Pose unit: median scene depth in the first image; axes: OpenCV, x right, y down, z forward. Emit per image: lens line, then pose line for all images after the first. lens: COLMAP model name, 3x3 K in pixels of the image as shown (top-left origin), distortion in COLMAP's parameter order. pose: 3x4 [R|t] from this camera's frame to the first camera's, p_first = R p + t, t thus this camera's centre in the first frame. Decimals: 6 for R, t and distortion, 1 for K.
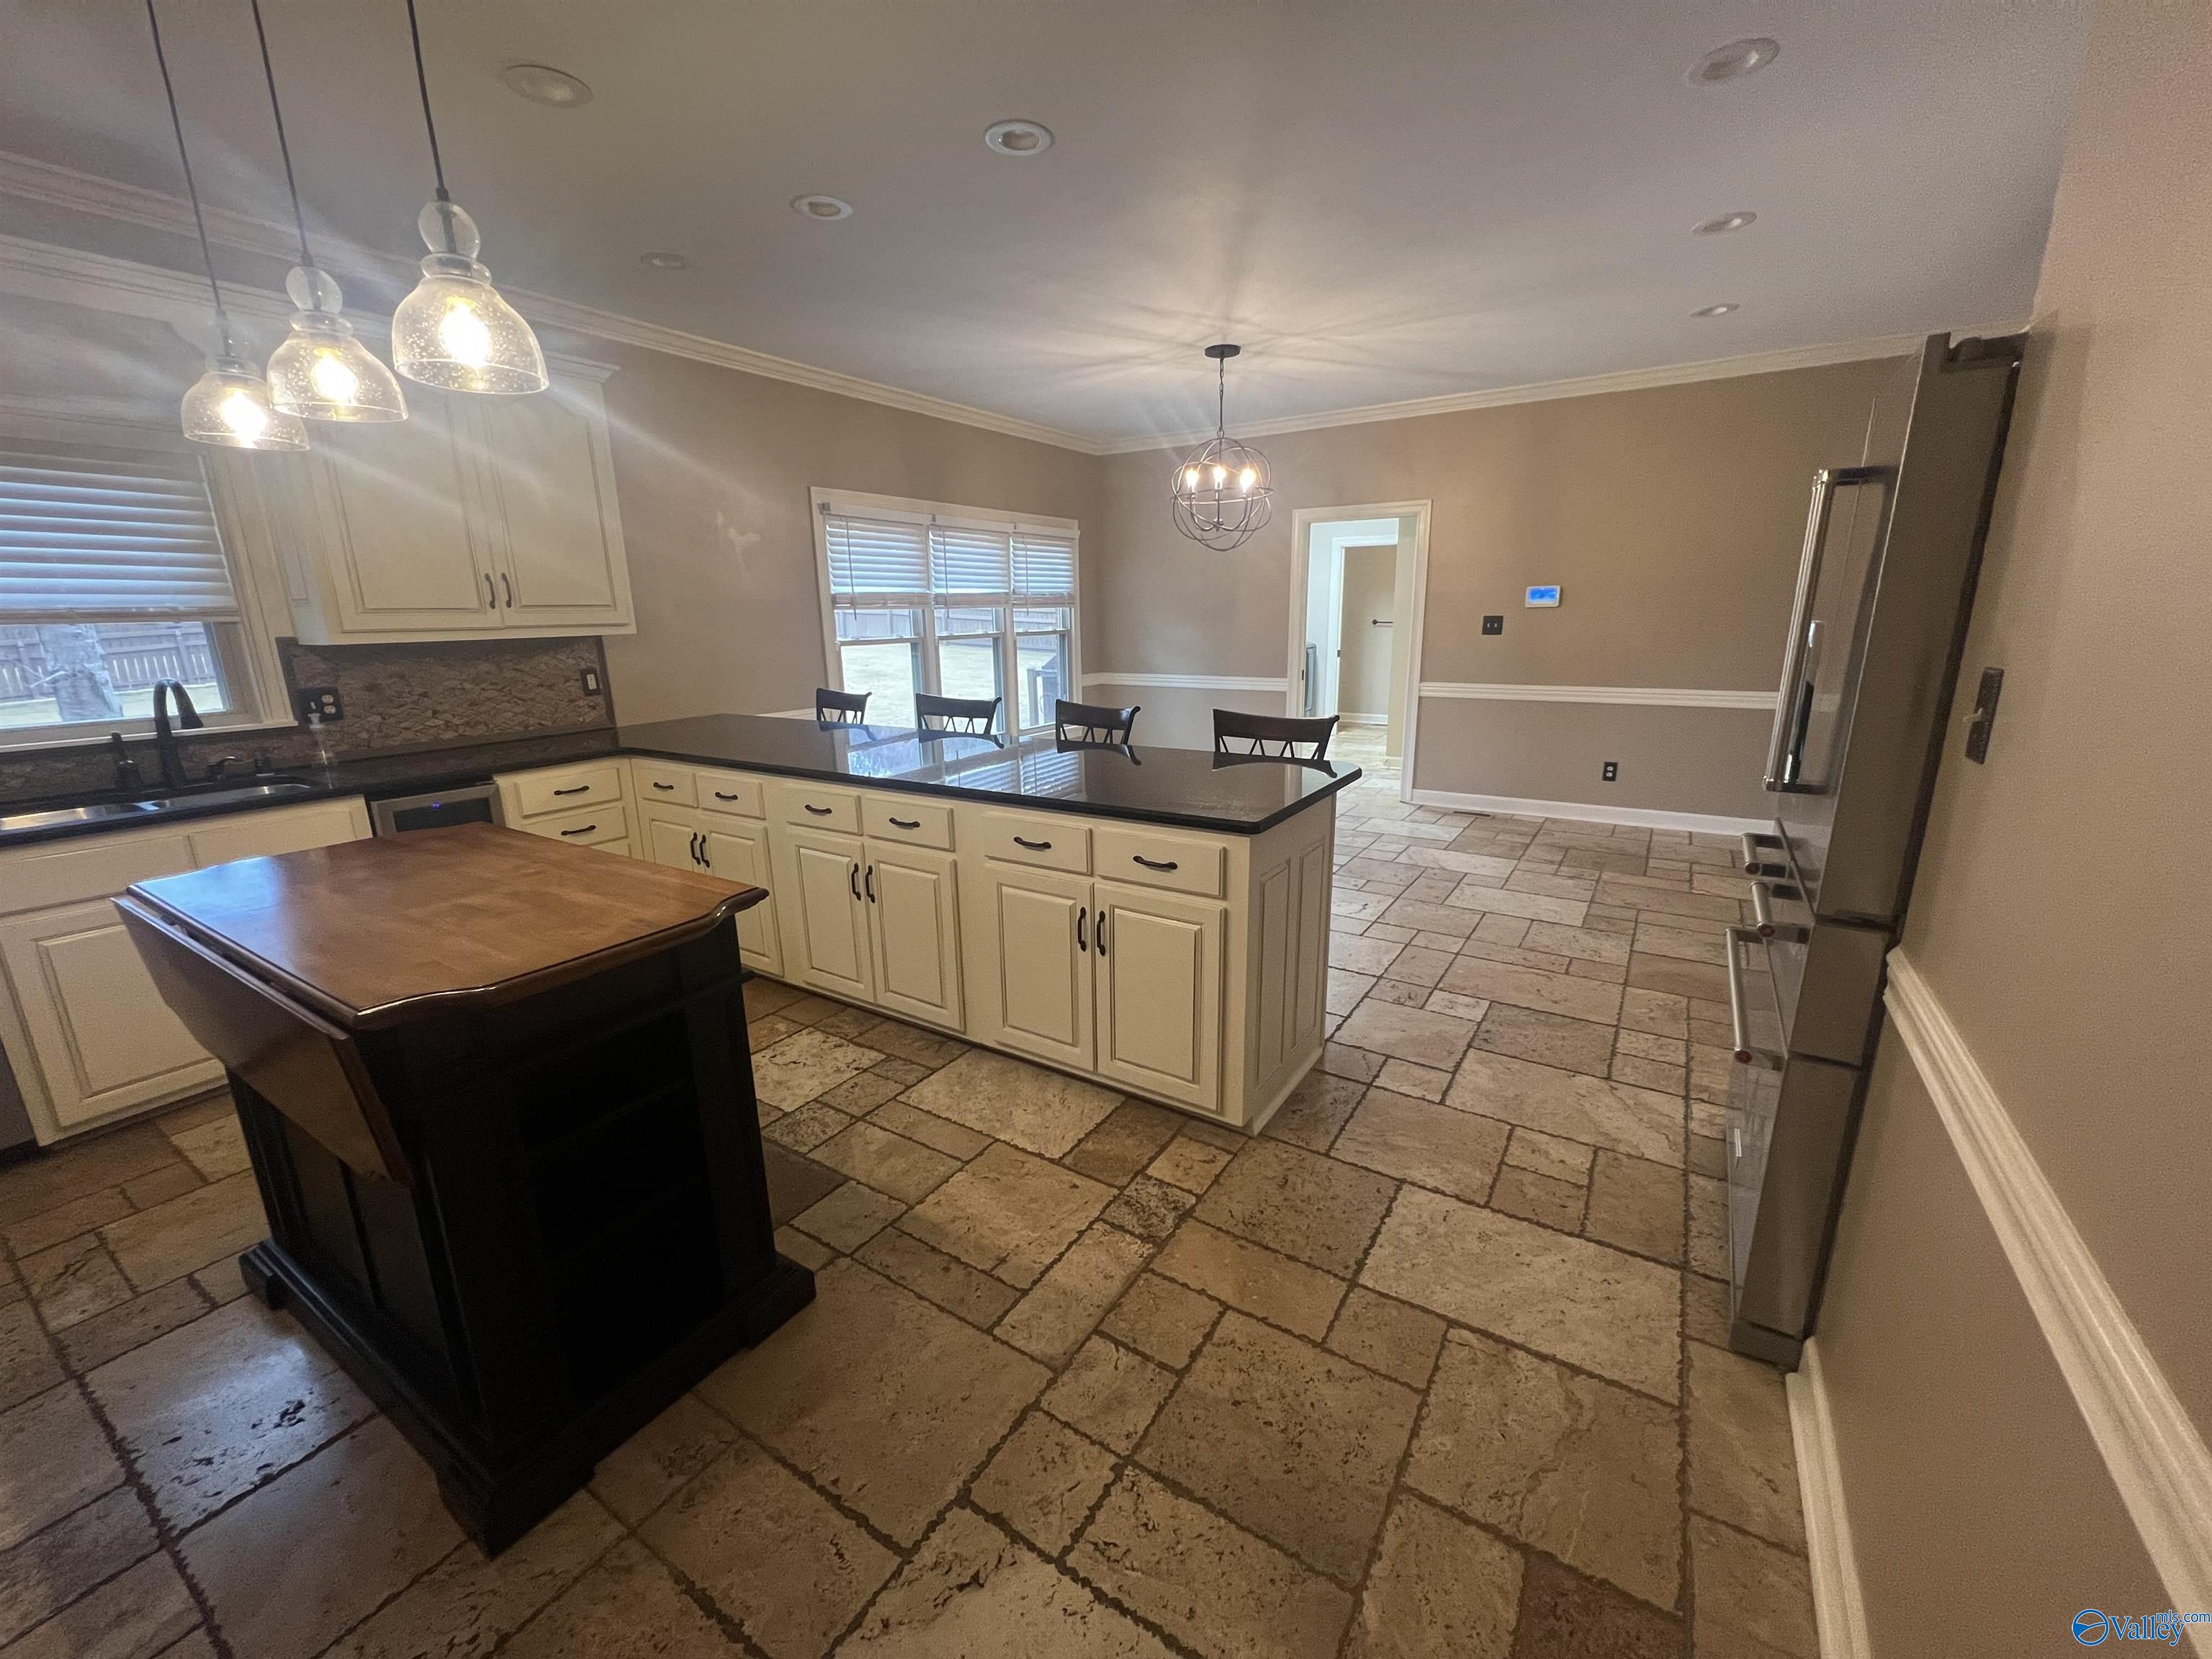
lens RADIAL K [[887.1, 0, 1106.4], [0, 887.1, 825.6], [0, 0, 1]] dist [-0.000622, 0.000412]
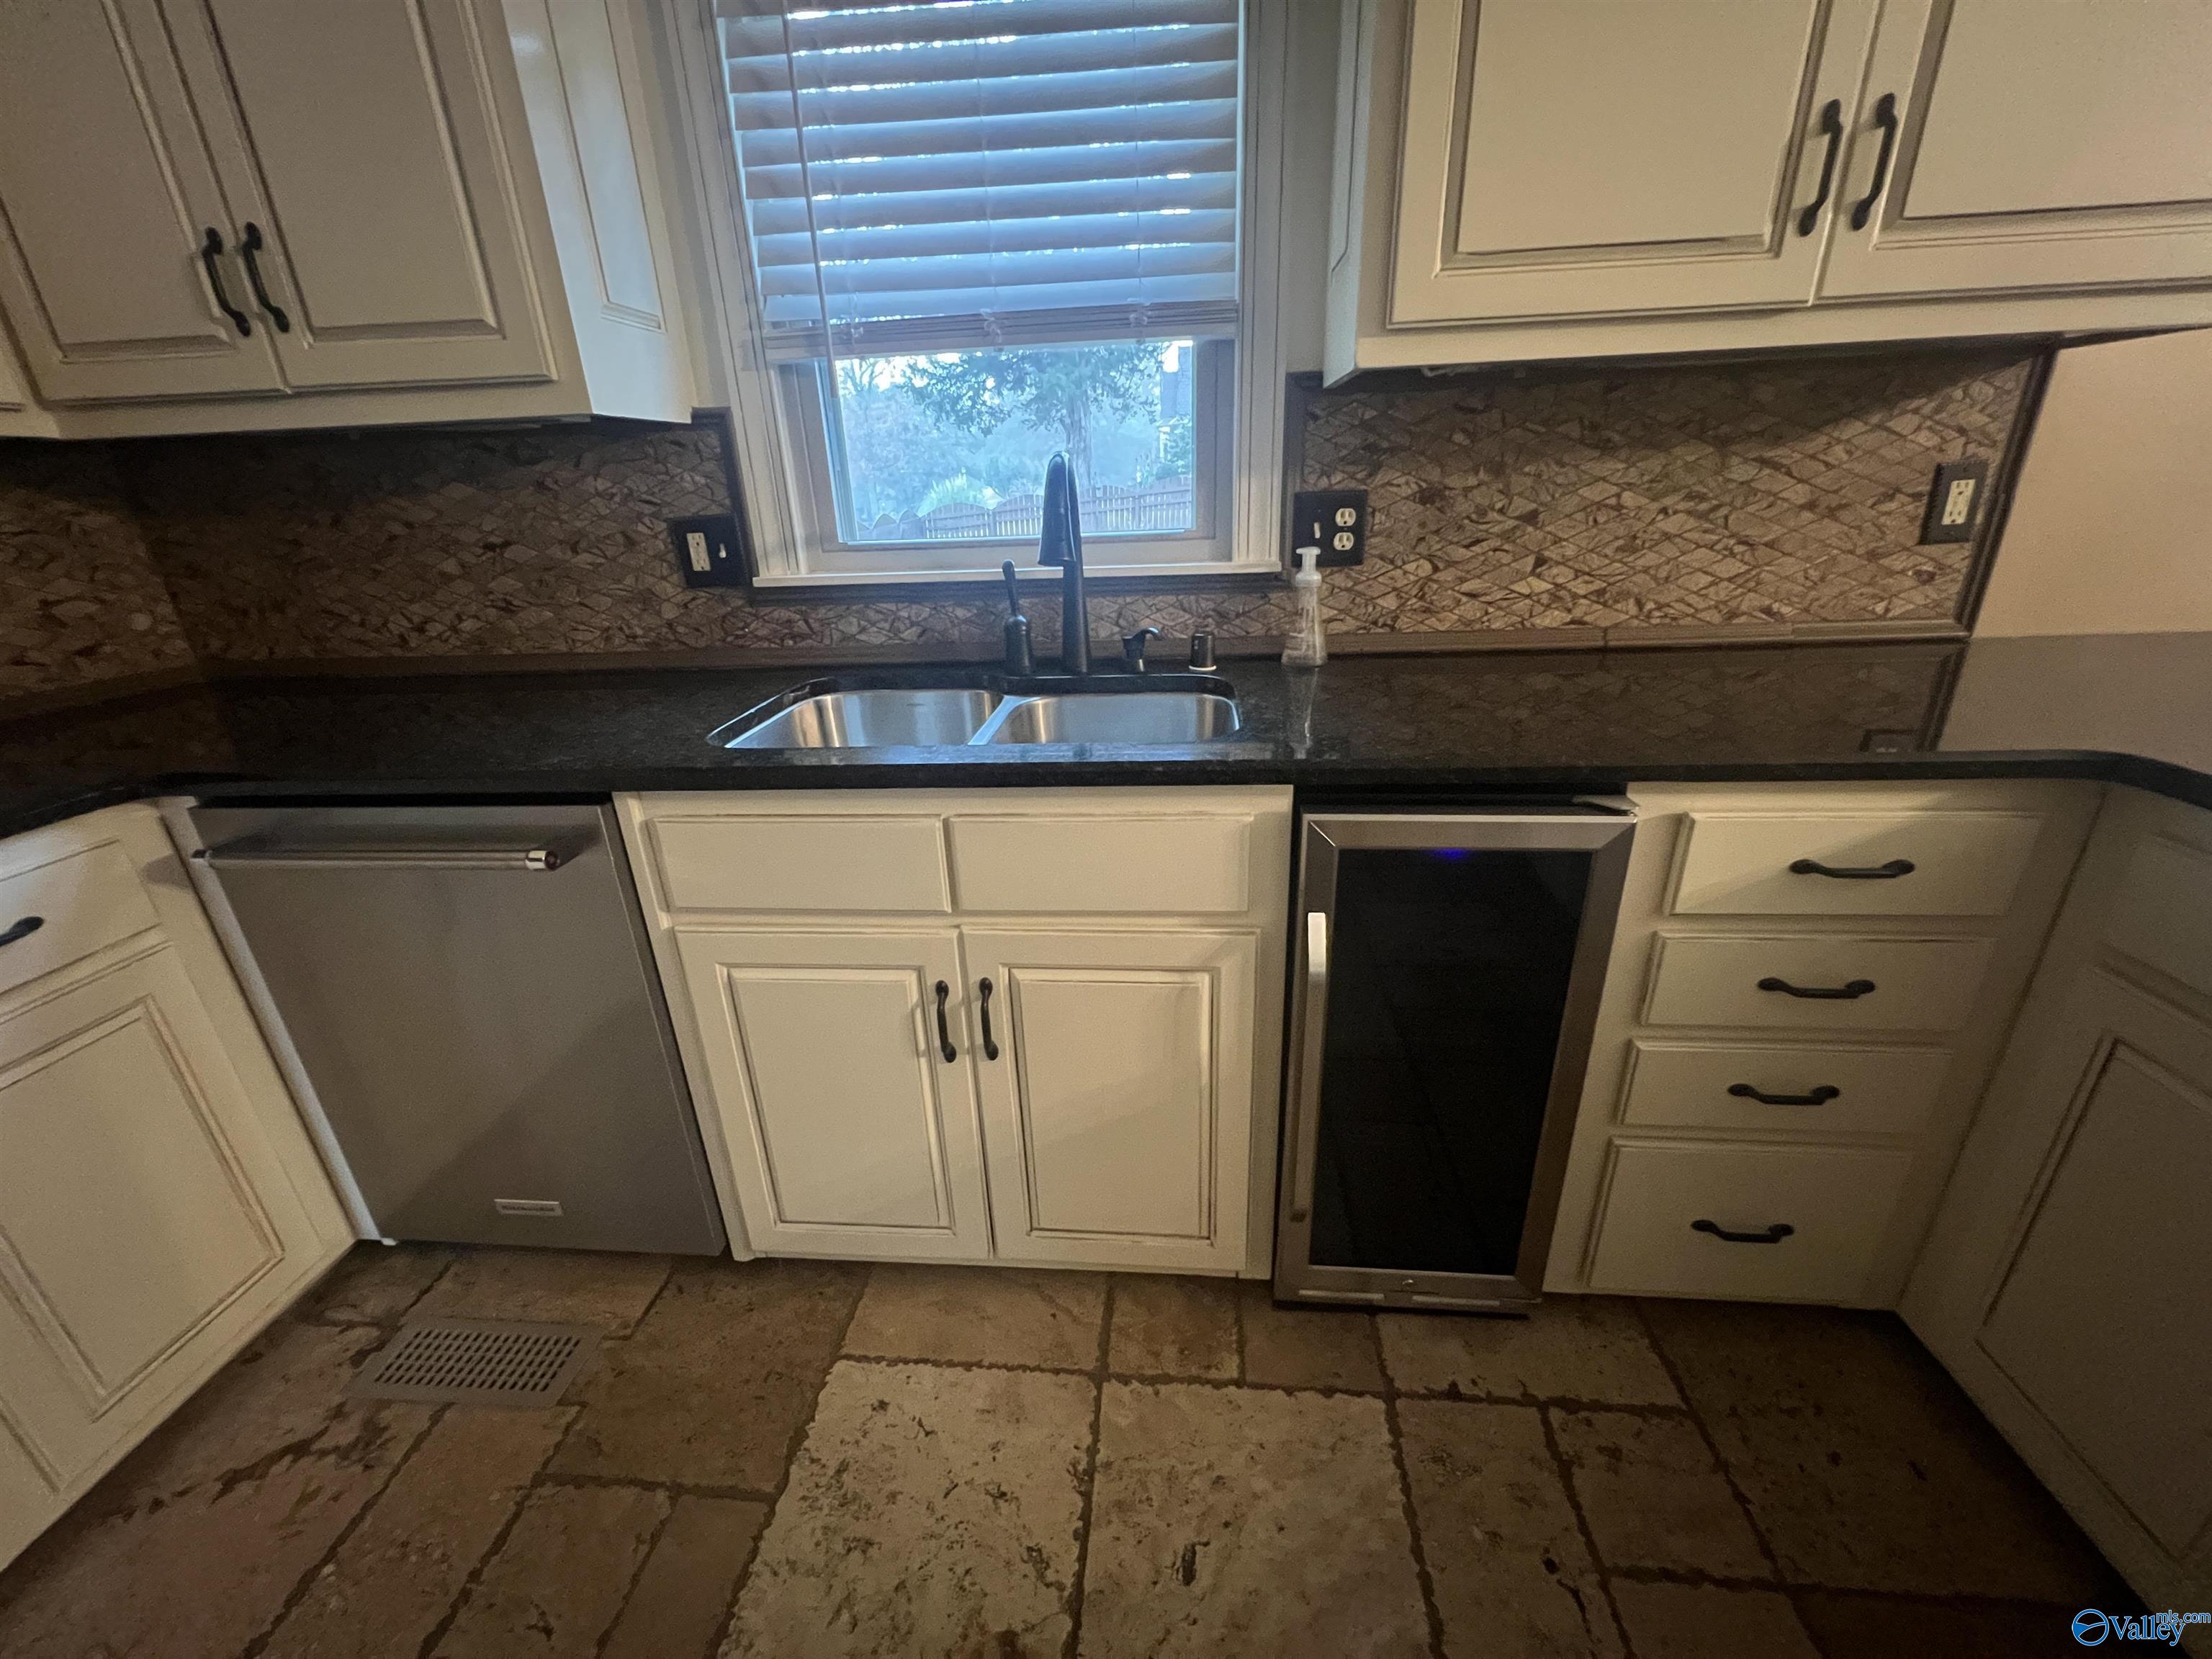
lens RADIAL K [[887.1, 0, 1115.1], [0, 887.1, 829.5], [0, 0, 1]] dist [-0.000622, 0.000412]
pose [[0.461554, 0.332437, -0.822468, -0.472164], [-0.182528, 0.942881, 0.278675, -0.090681], [0.868131, 0.021499, 0.495870, 0.633426]]
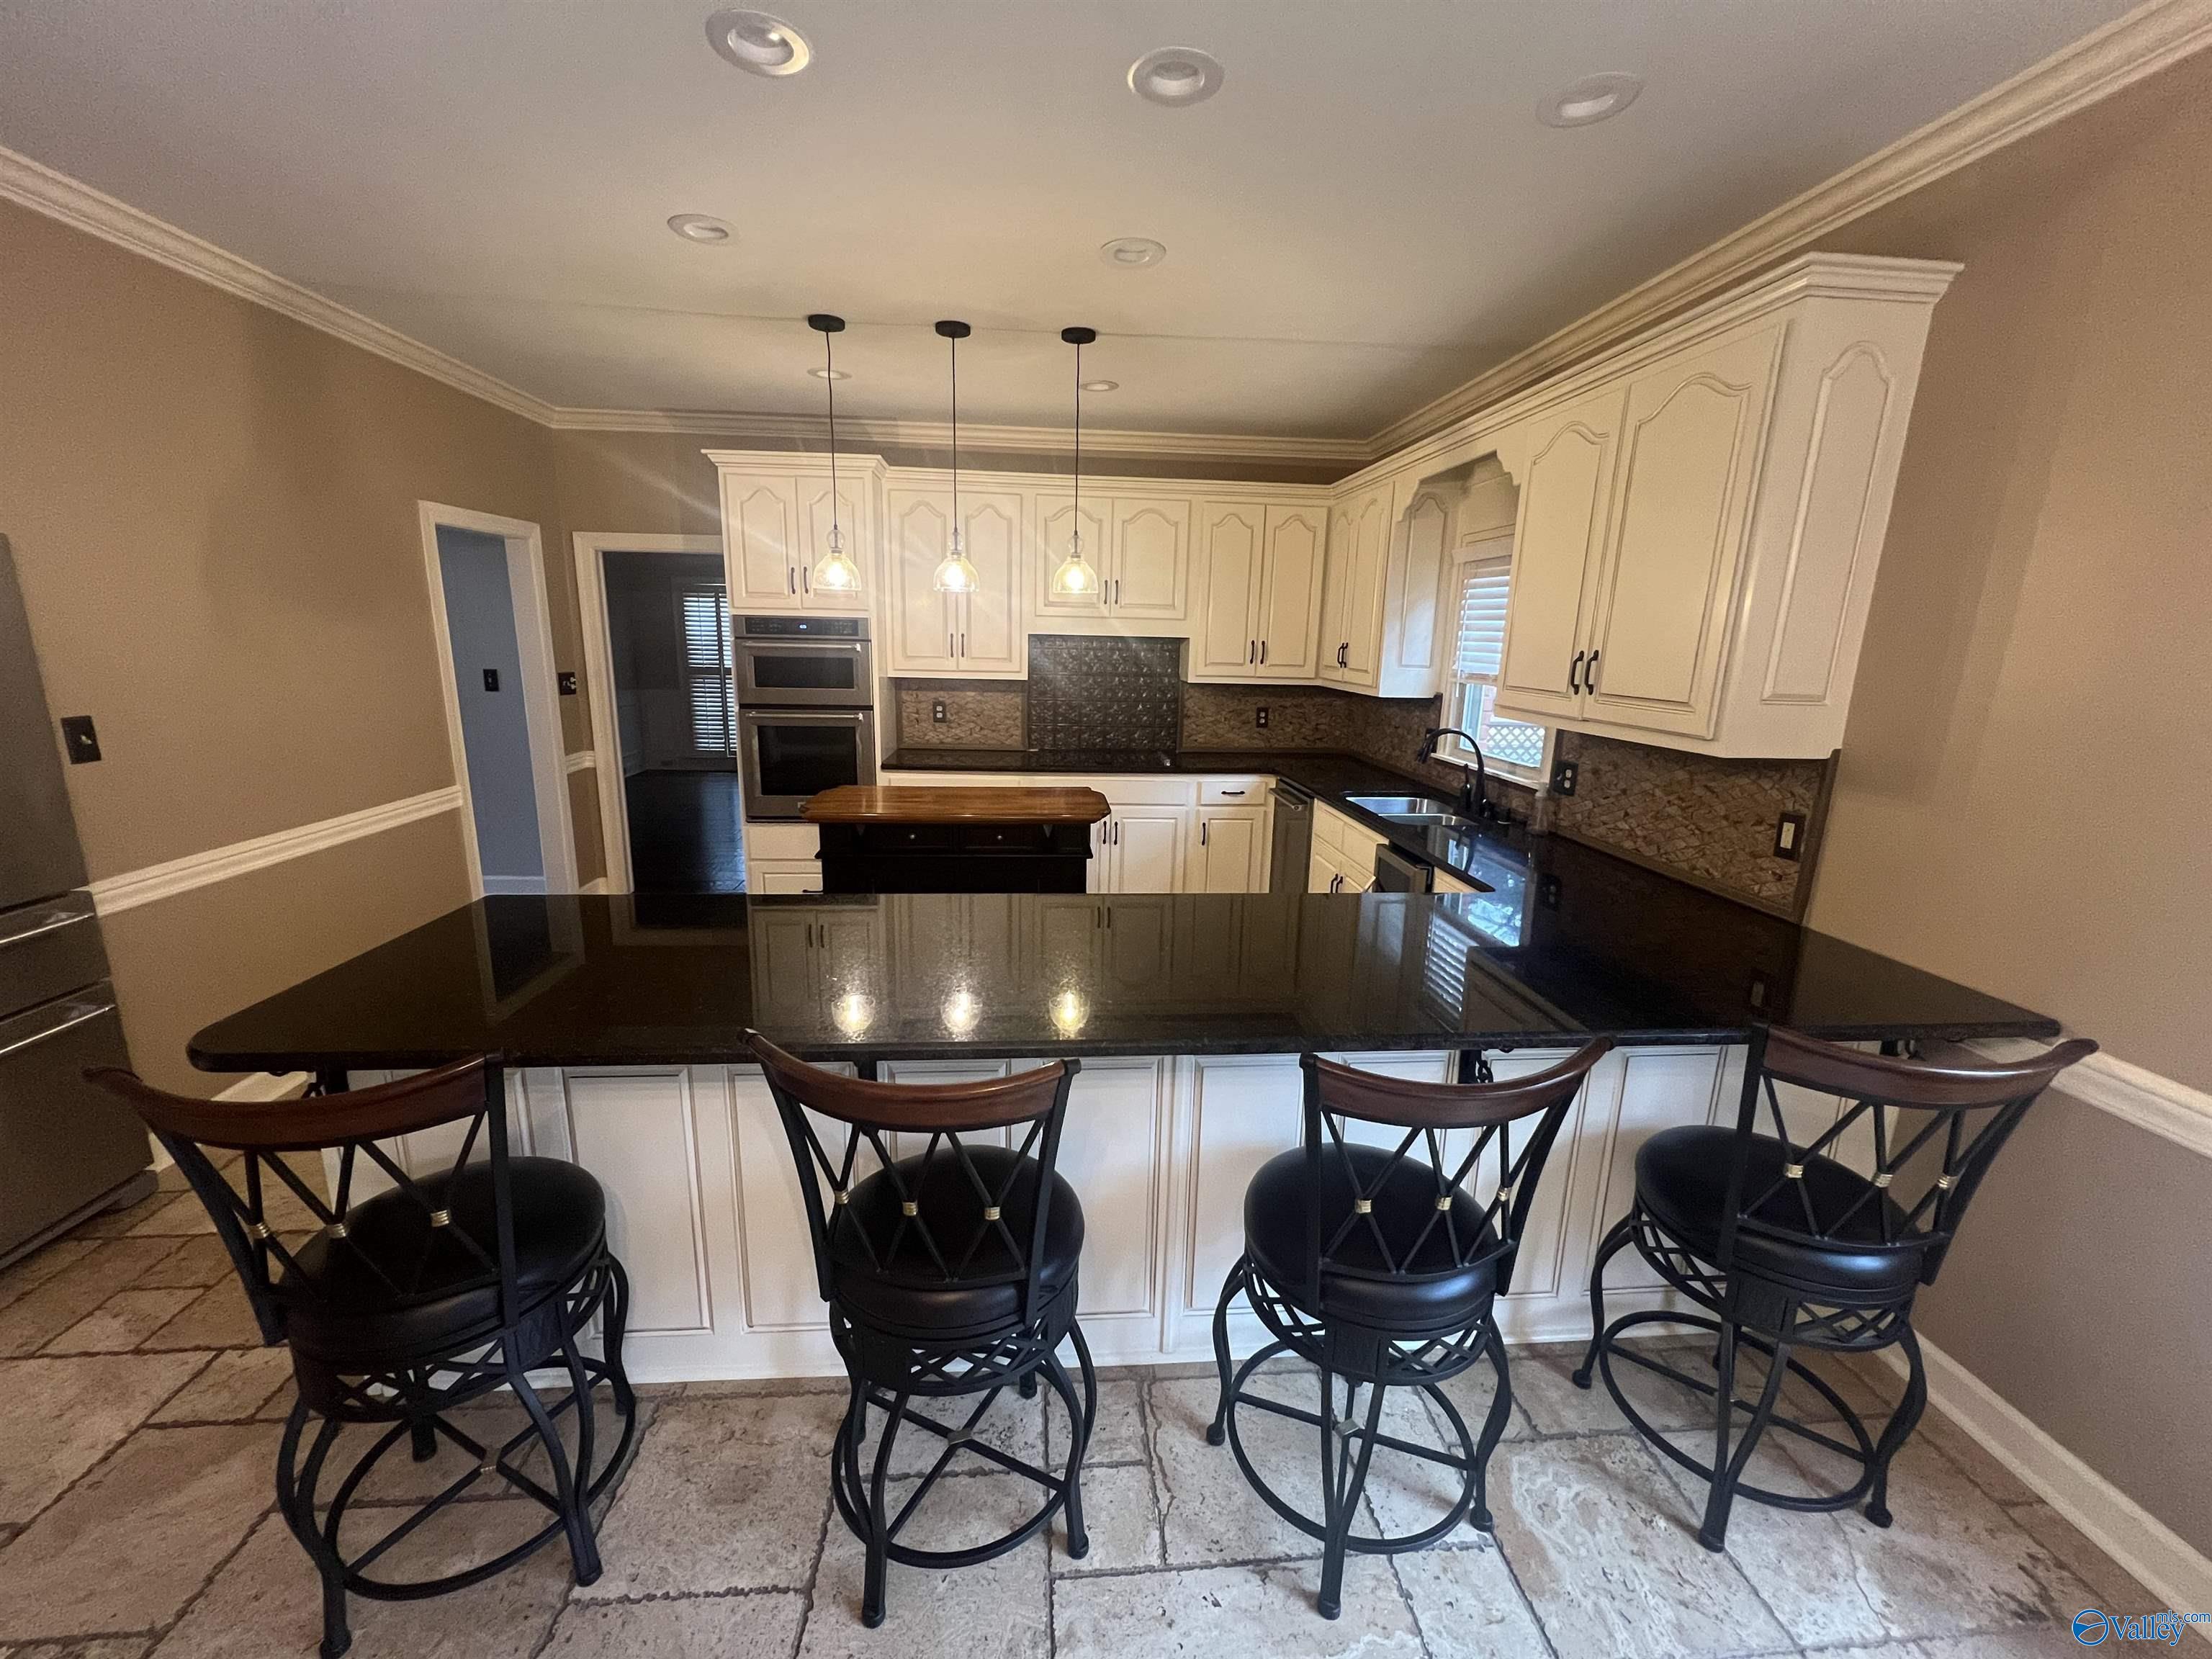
lens RADIAL K [[887.1, 0, 1106.0], [0, 887.1, 831.4], [0, 0, 1]] dist [-0.000622, 0.000412]
pose [[-0.796106, 0.131302, -0.590742, 0.123247], [-0.153363, 0.900535, 0.406837, -0.385689], [0.585402, 0.414483, -0.696784, 1.334522]]
